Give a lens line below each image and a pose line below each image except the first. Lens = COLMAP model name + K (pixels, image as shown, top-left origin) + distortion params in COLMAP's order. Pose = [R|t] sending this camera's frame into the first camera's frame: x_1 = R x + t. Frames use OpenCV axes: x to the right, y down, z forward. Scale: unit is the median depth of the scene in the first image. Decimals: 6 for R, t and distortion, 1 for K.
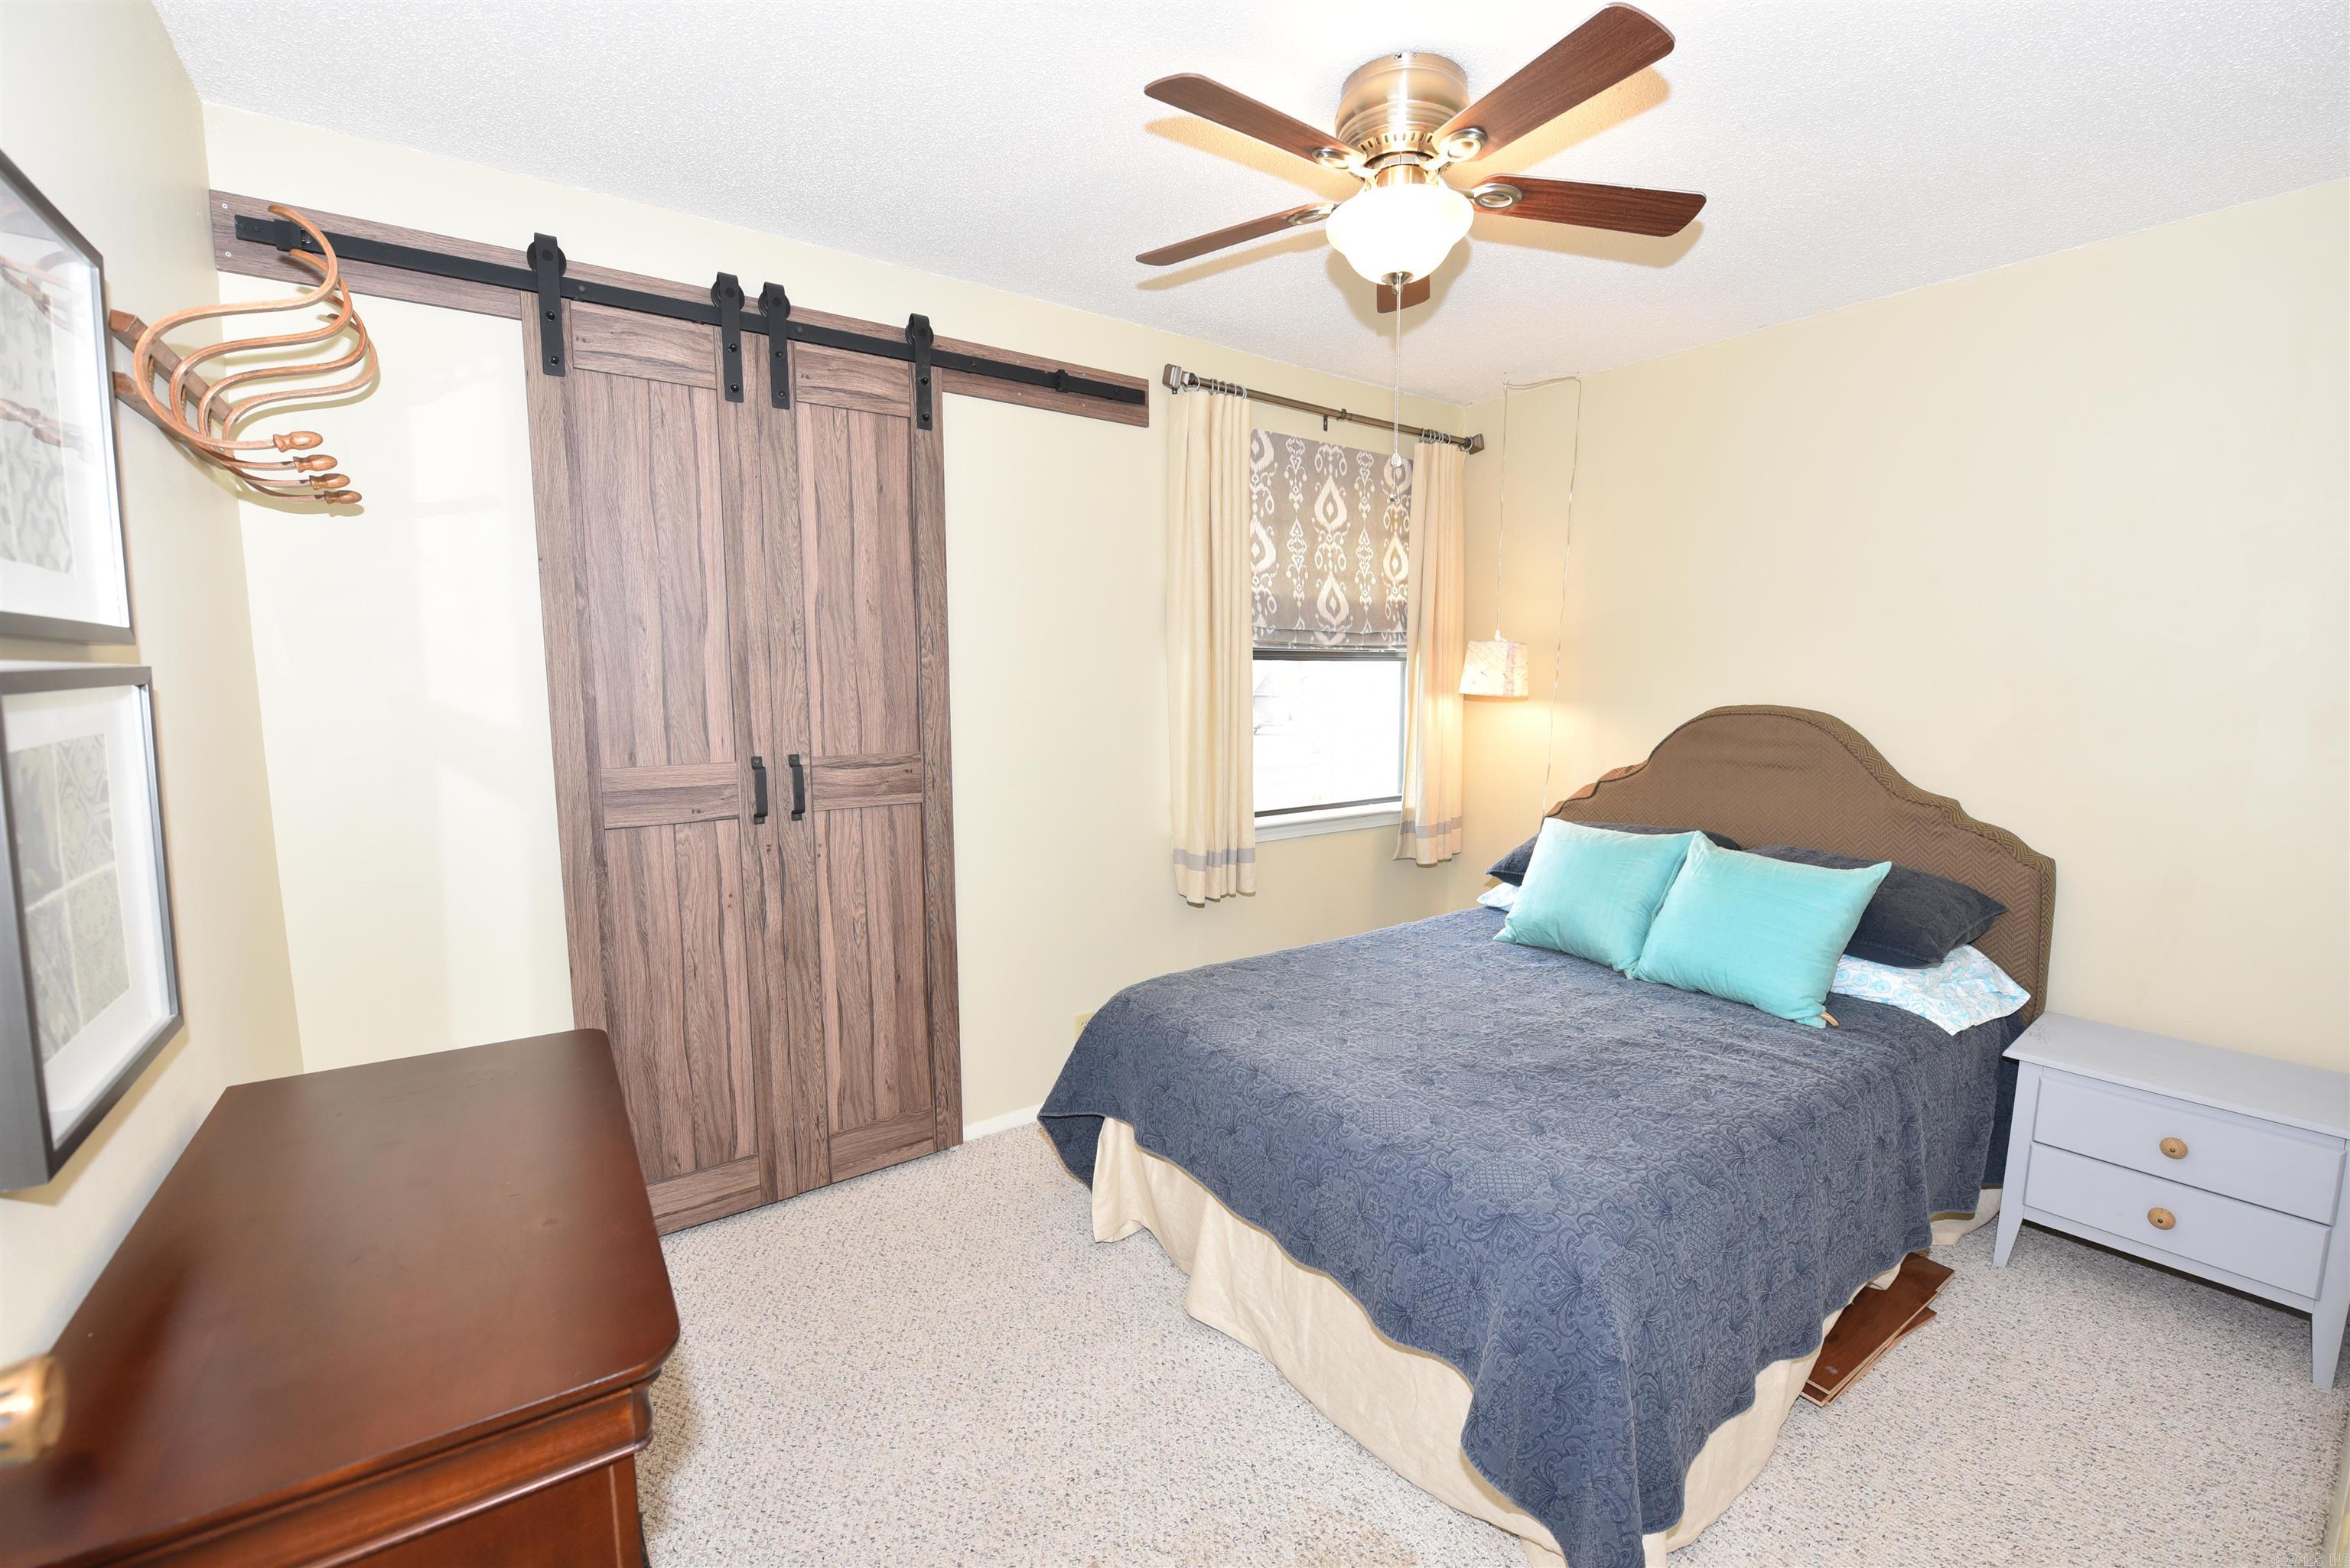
lens RADIAL K [[965.5, 0, 1150.3], [0, 965.5, 784.1], [0, 0, 1]] dist [-0.021904, -0.000443]
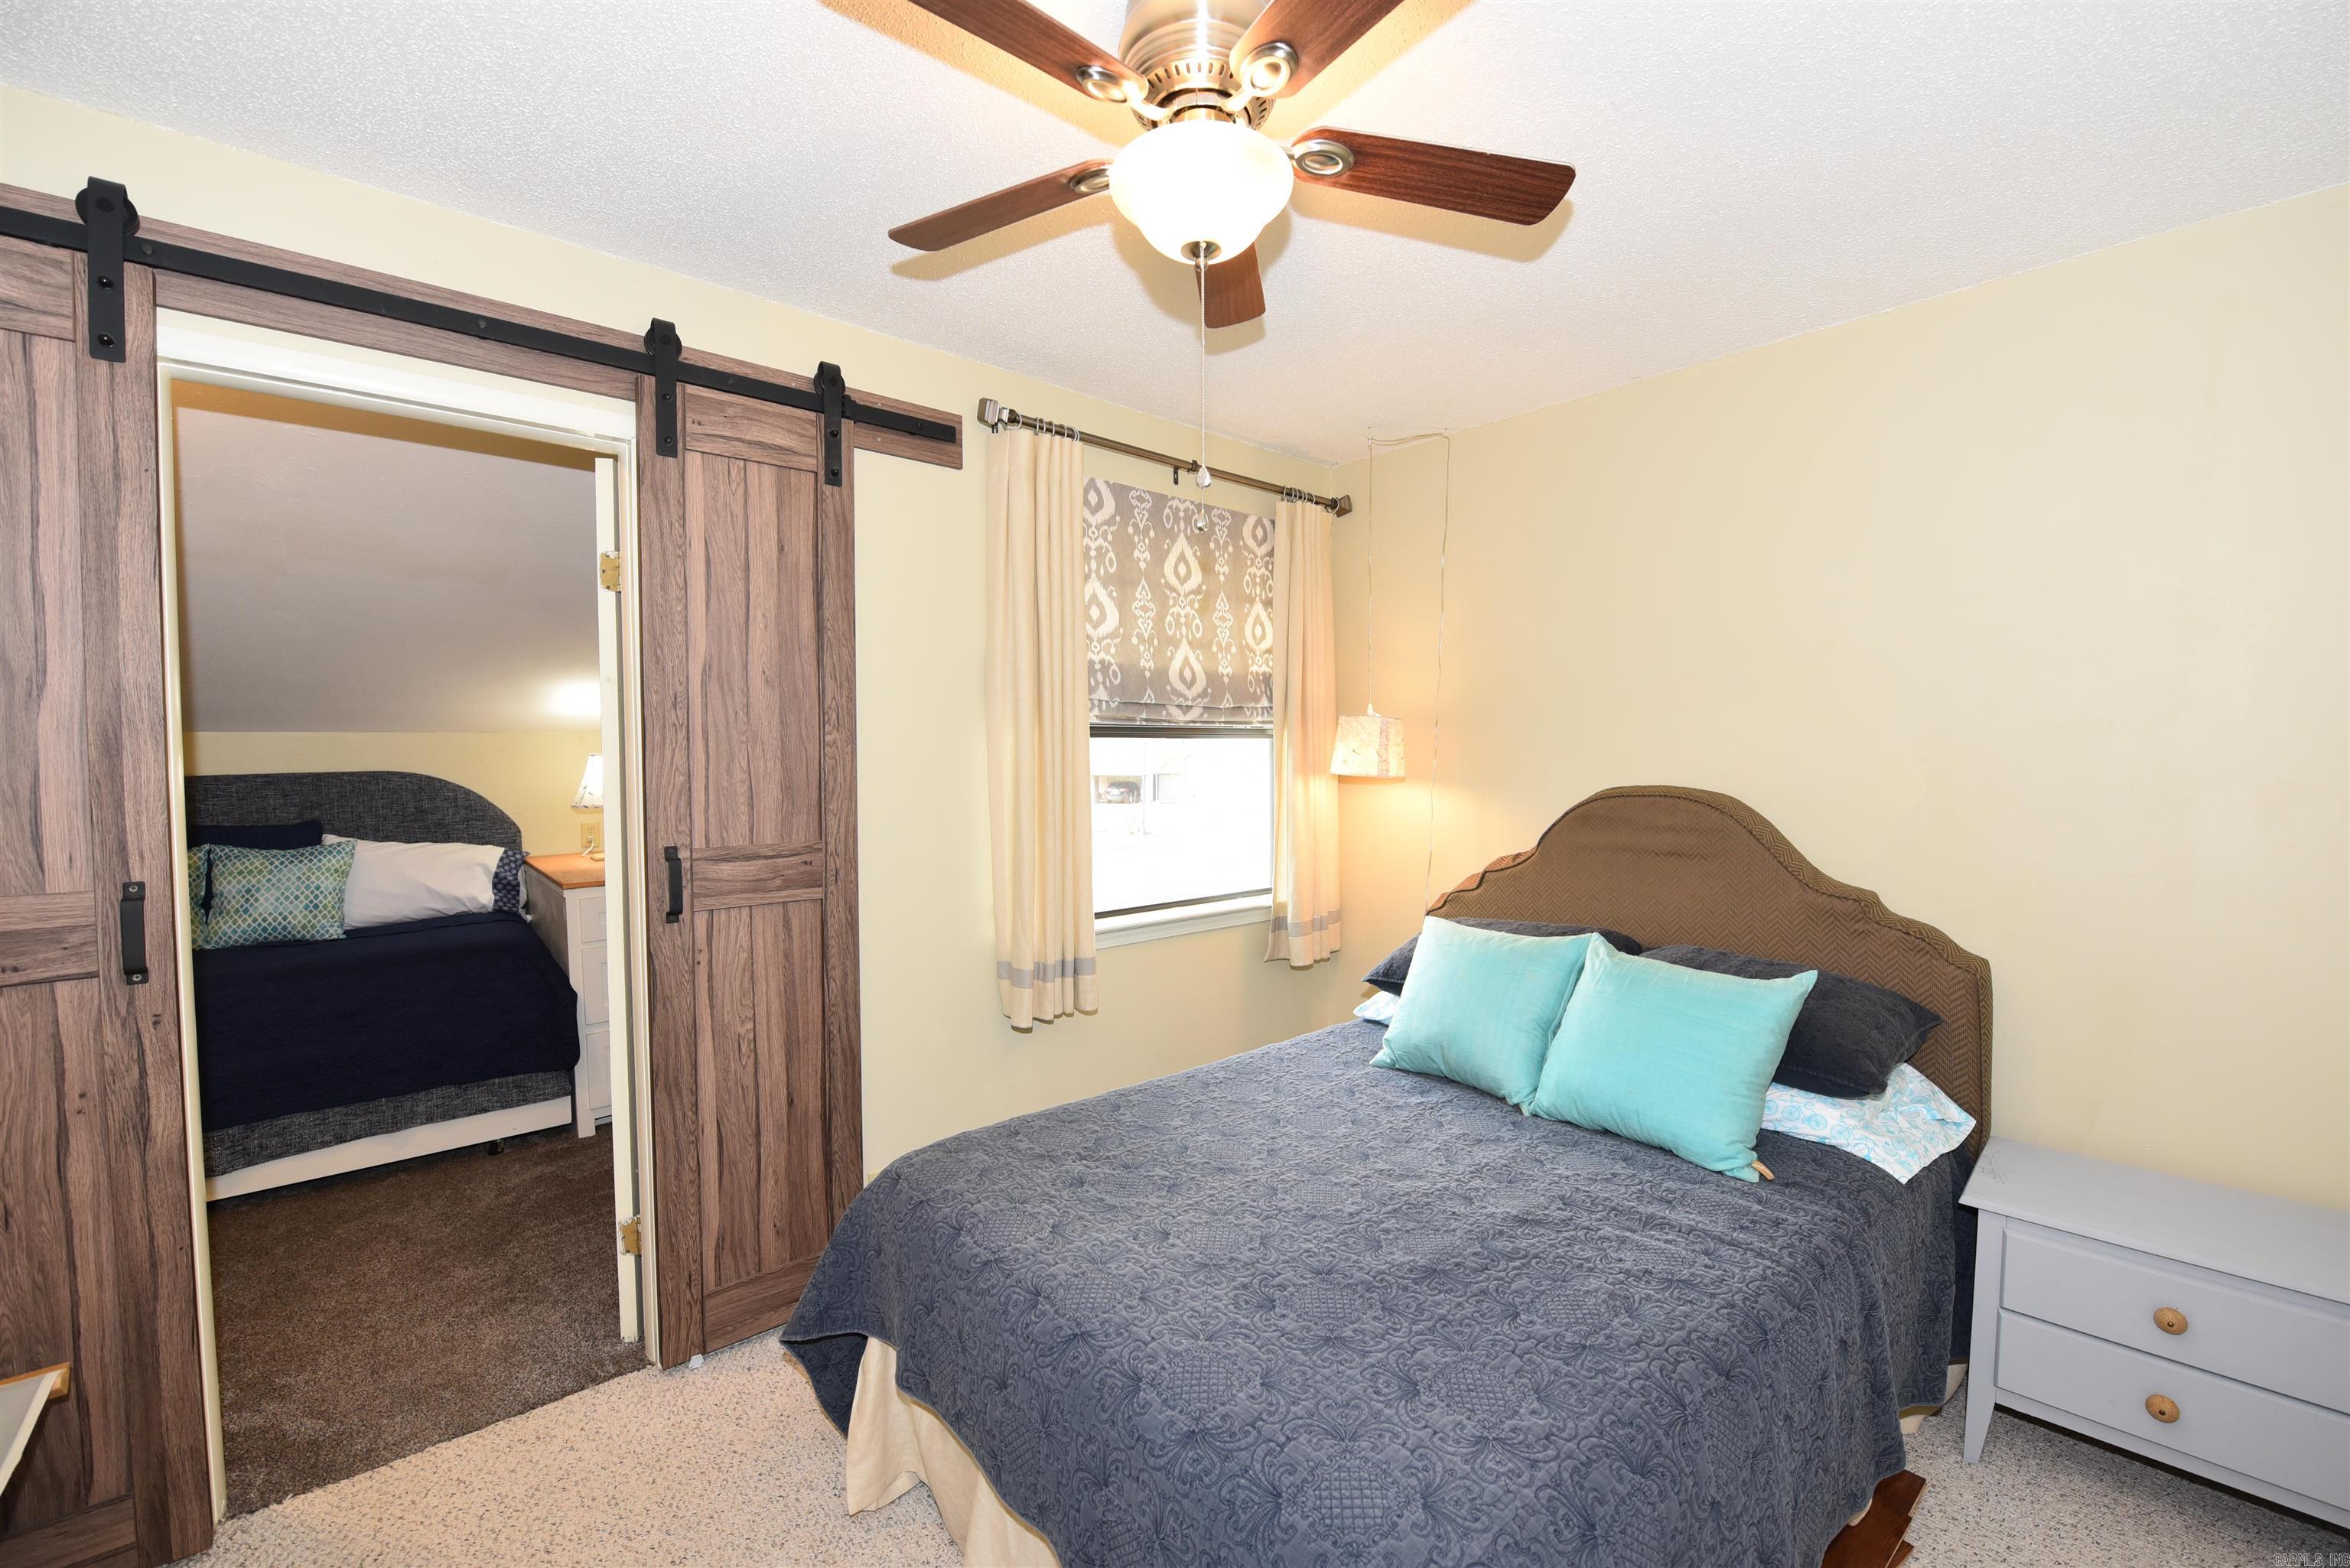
lens RADIAL K [[935.9, 0, 1158.3], [0, 935.9, 782.7], [0, 0, 1]] dist [-0.017547, -0.002039]
pose [[0.995590, -0.005717, 0.093638, 0.117869], [0.013183, 0.996763, -0.079308, -0.027833], [-0.092881, 0.080193, 0.992443, 0.223413]]
